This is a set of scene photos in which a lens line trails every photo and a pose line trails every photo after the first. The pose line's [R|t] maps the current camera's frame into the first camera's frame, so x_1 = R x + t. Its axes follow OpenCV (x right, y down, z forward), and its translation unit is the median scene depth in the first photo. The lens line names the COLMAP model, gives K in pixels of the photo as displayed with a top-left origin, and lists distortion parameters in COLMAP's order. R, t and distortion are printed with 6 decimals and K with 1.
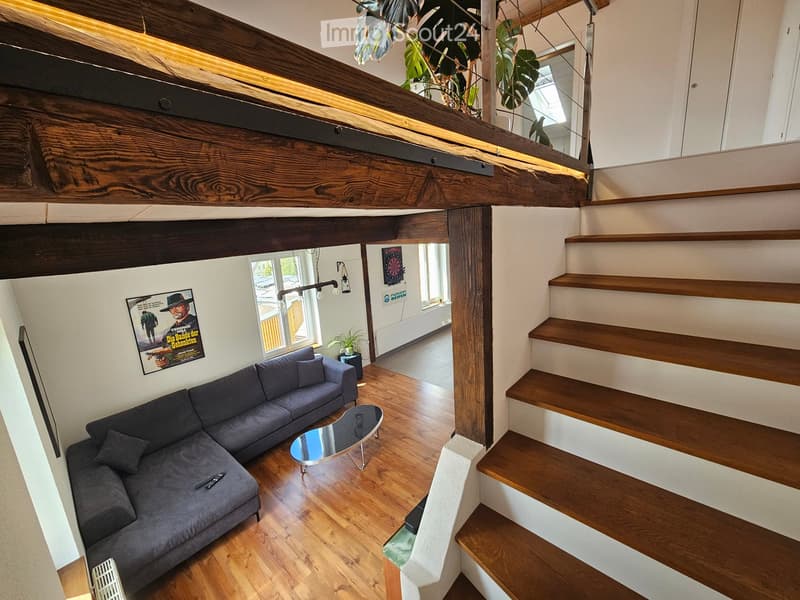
lens RADIAL K [[331.3, 0, 401.7], [0, 331.3, 296.2], [0, 0, 1]] dist [0.000017, -0.000120]
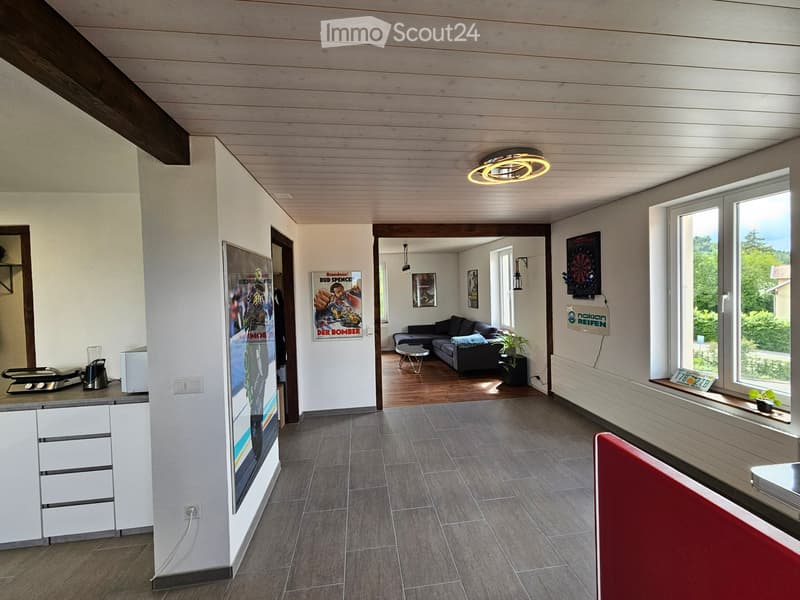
lens RADIAL K [[331.3, 0, 401.7], [0, 331.3, 296.2], [0, 0, 1]] dist [0.000017, -0.000120]
pose [[-0.650677, 0.091490, -0.753823, 0.644414], [-0.099112, 0.973991, 0.203762, -0.129679], [0.752859, 0.207297, -0.624686, 1.142462]]
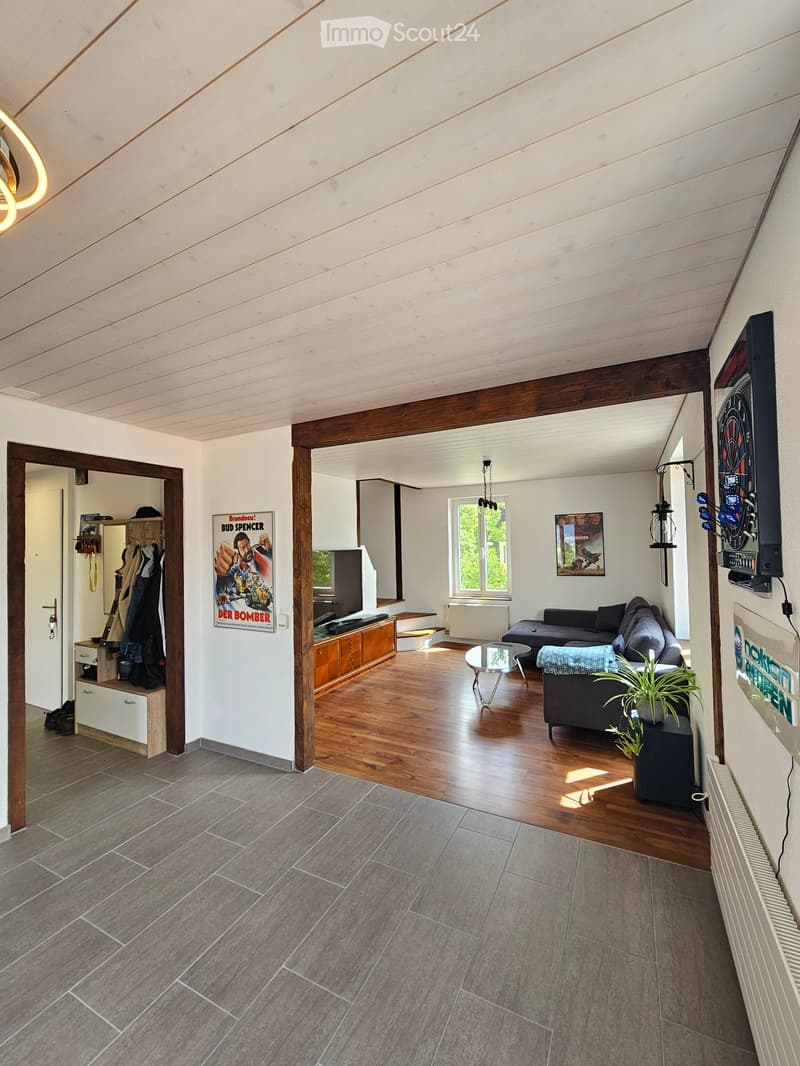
lens RADIAL K [[441.4, 0, 400.0], [0, 441.4, 533.0], [0, 0, 1]] dist [0.000017, -0.000120]
pose [[-0.965999, 0.068869, -0.249204, 0.184915], [0.020660, 0.981350, 0.191117, -0.103694], [0.257718, 0.179470, -0.949406, 1.170138]]
